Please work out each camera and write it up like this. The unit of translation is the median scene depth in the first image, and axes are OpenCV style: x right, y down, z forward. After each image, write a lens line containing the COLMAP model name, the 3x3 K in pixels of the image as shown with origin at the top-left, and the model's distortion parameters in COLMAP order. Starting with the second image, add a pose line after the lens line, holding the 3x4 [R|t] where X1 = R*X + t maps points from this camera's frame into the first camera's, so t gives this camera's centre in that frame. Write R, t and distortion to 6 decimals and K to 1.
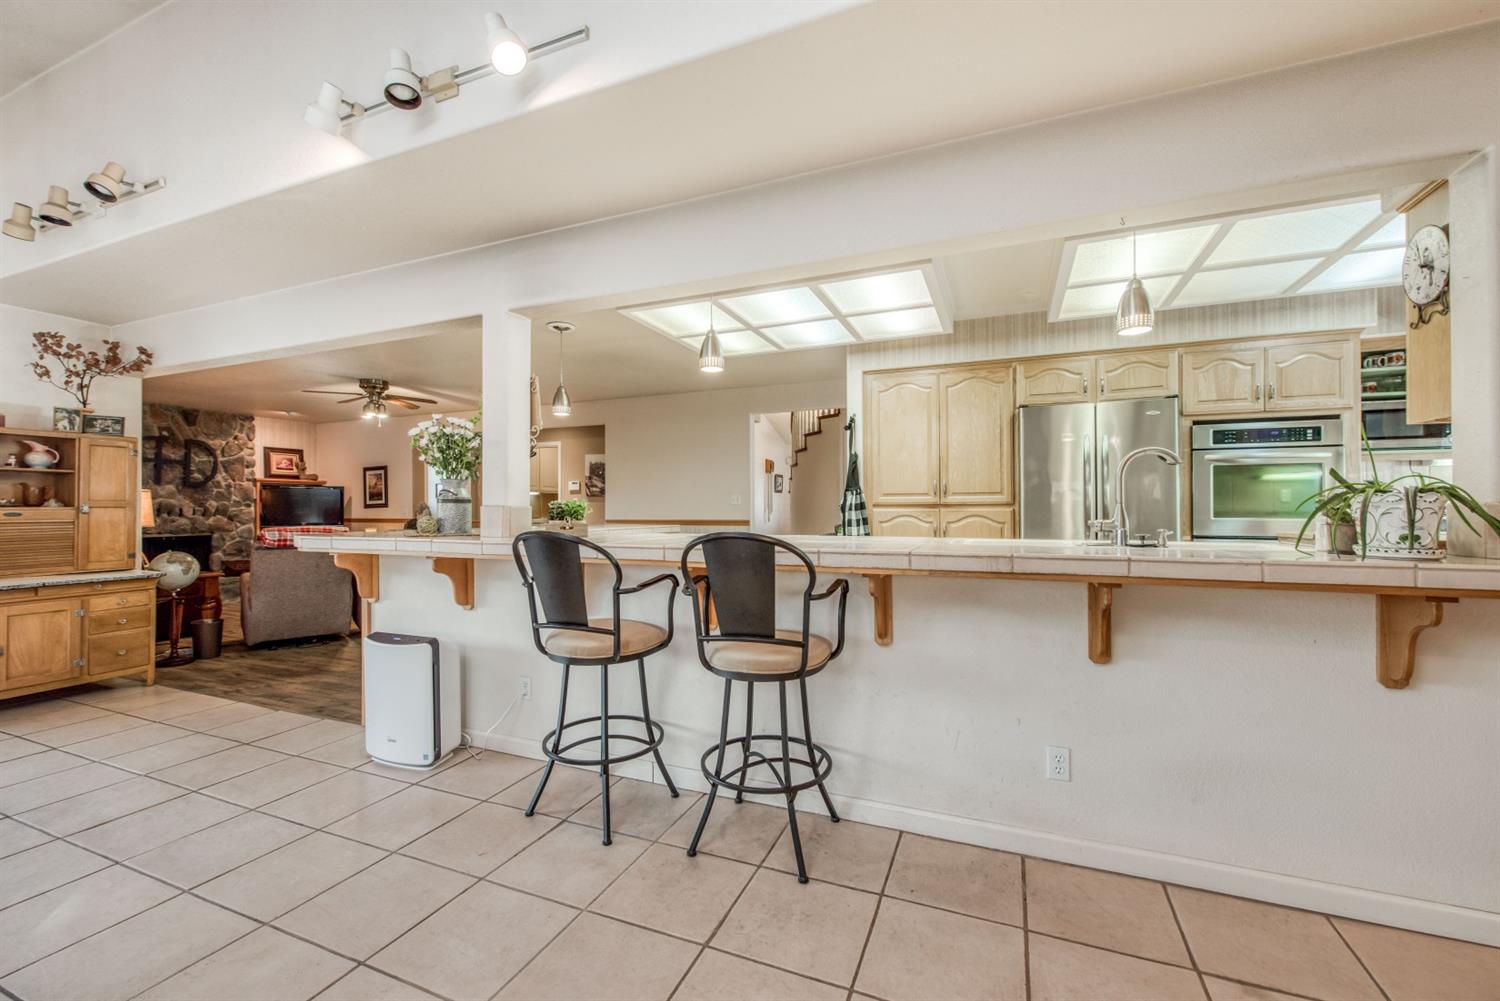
lens RADIAL K [[629.1, 0, 740.6], [0, 629.1, 505.9], [0, 0, 1]] dist [0.000708, -0.000184]
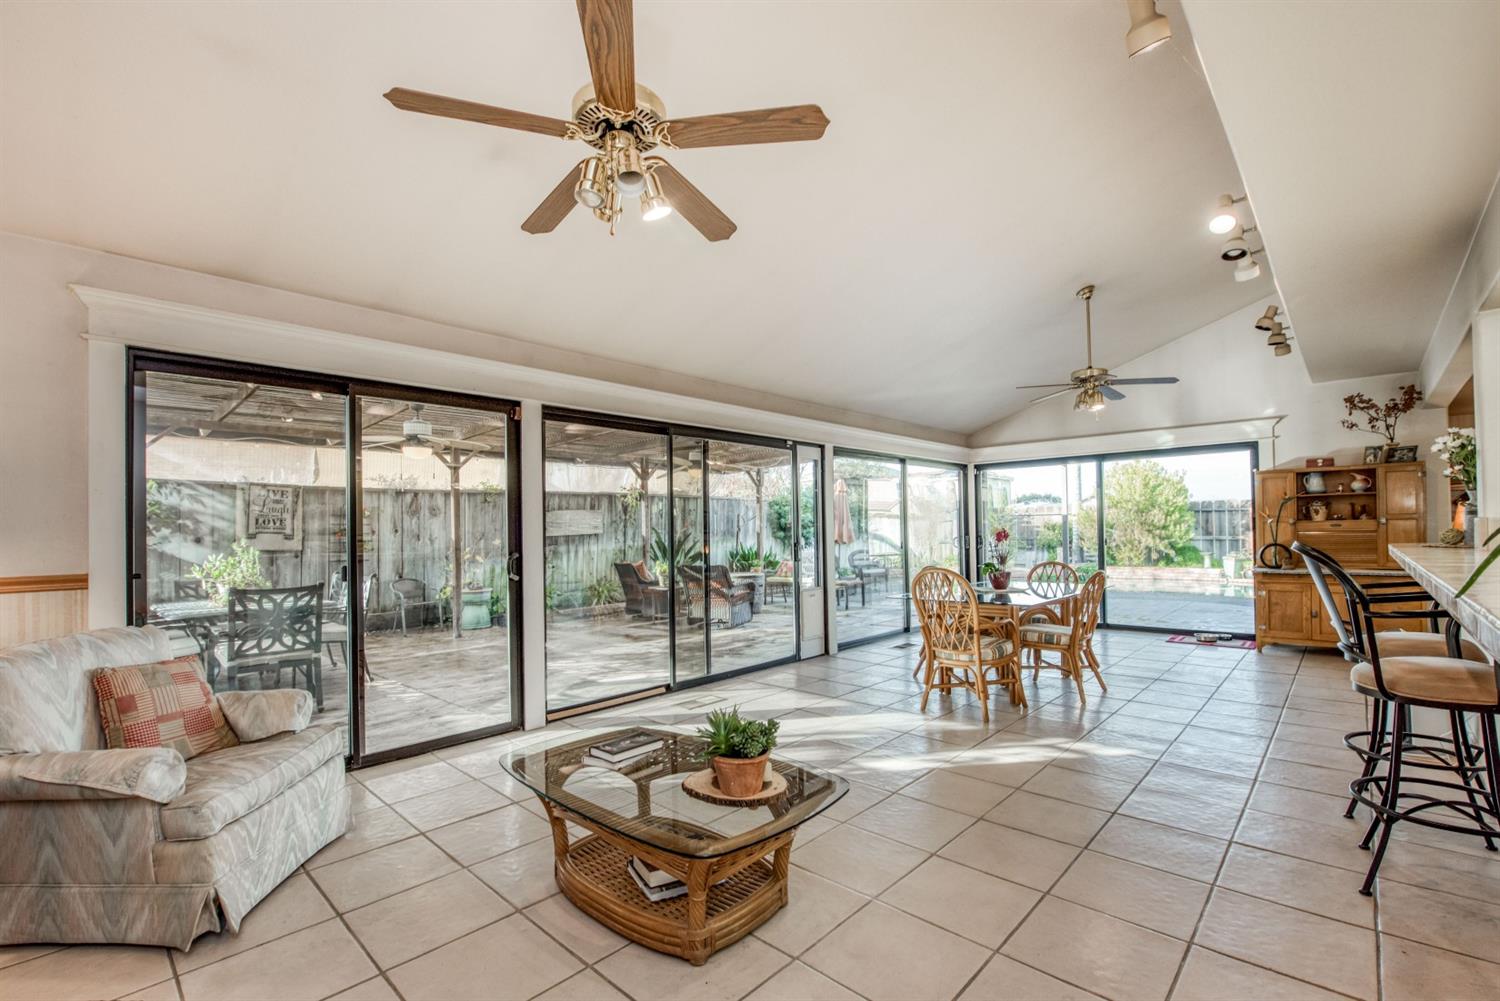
lens RADIAL K [[650.1, 0, 754.1], [0, 650.1, 509.7], [0, 0, 1]] dist [-0.000235, -0.007610]
pose [[-0.338228, -0.022358, -0.940798, 0.629905], [0.020052, 0.999320, -0.030957, -0.002823], [0.940850, -0.029336, -0.337550, 0.203118]]
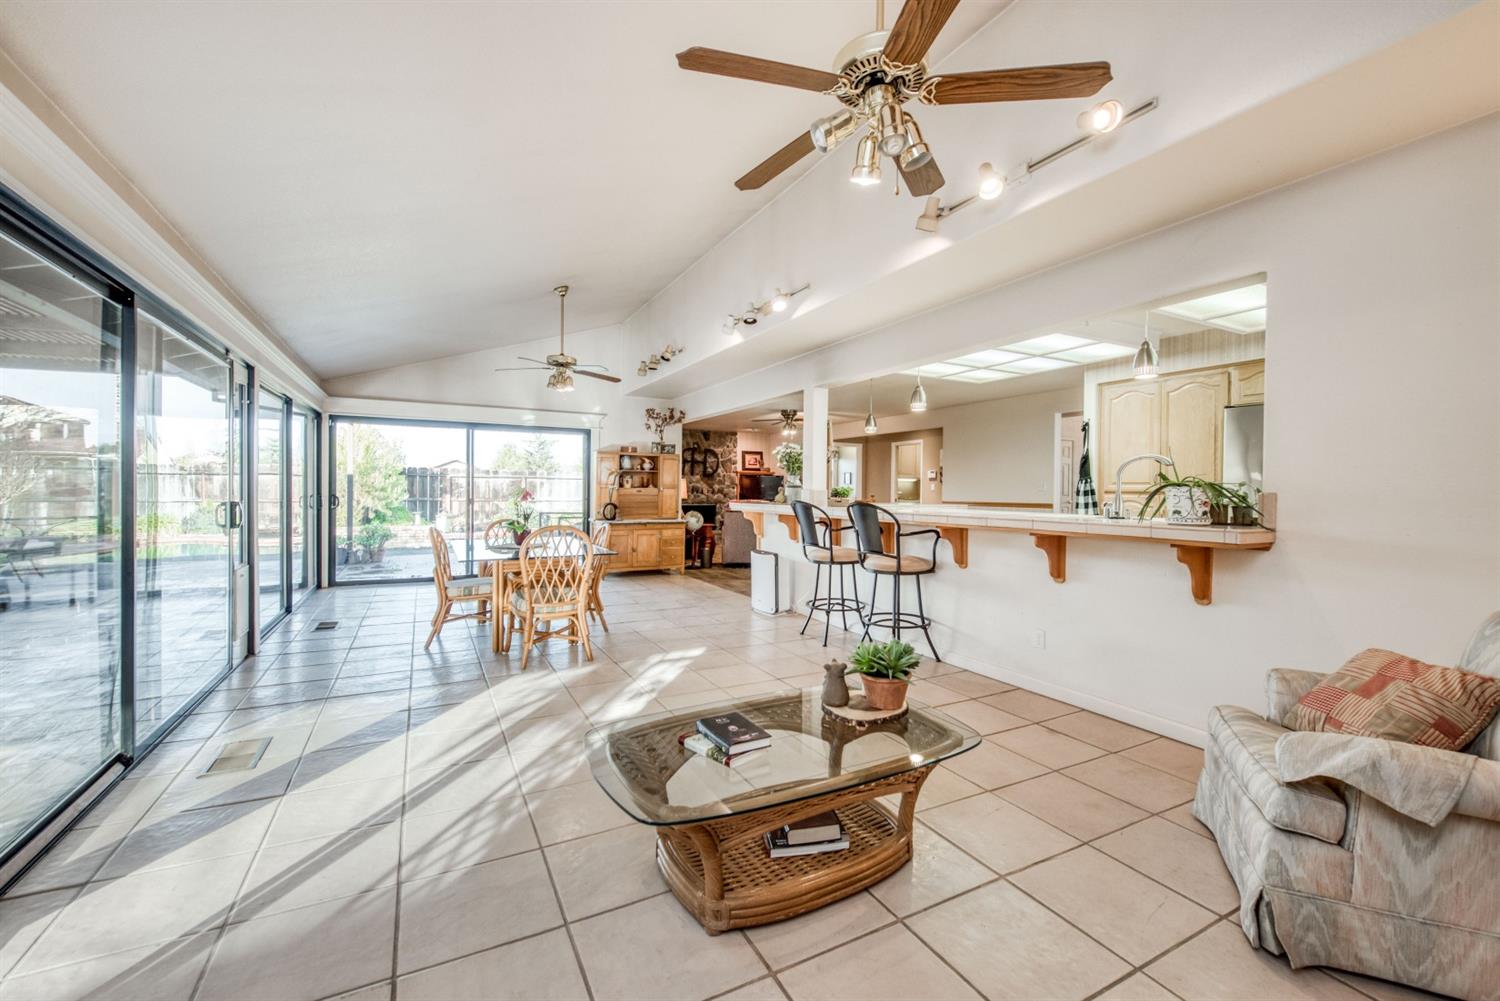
lens RADIAL K [[605.3, 0, 739.9], [0, 605.3, 493.0], [0, 0, 1]] dist [-0.000260, -0.000037]
pose [[0.774553, 0.013353, -0.632368, 0.435189], [-0.010109, 0.999911, 0.008732, -0.002200], [0.632428, -0.000371, 0.774619, -0.396554]]
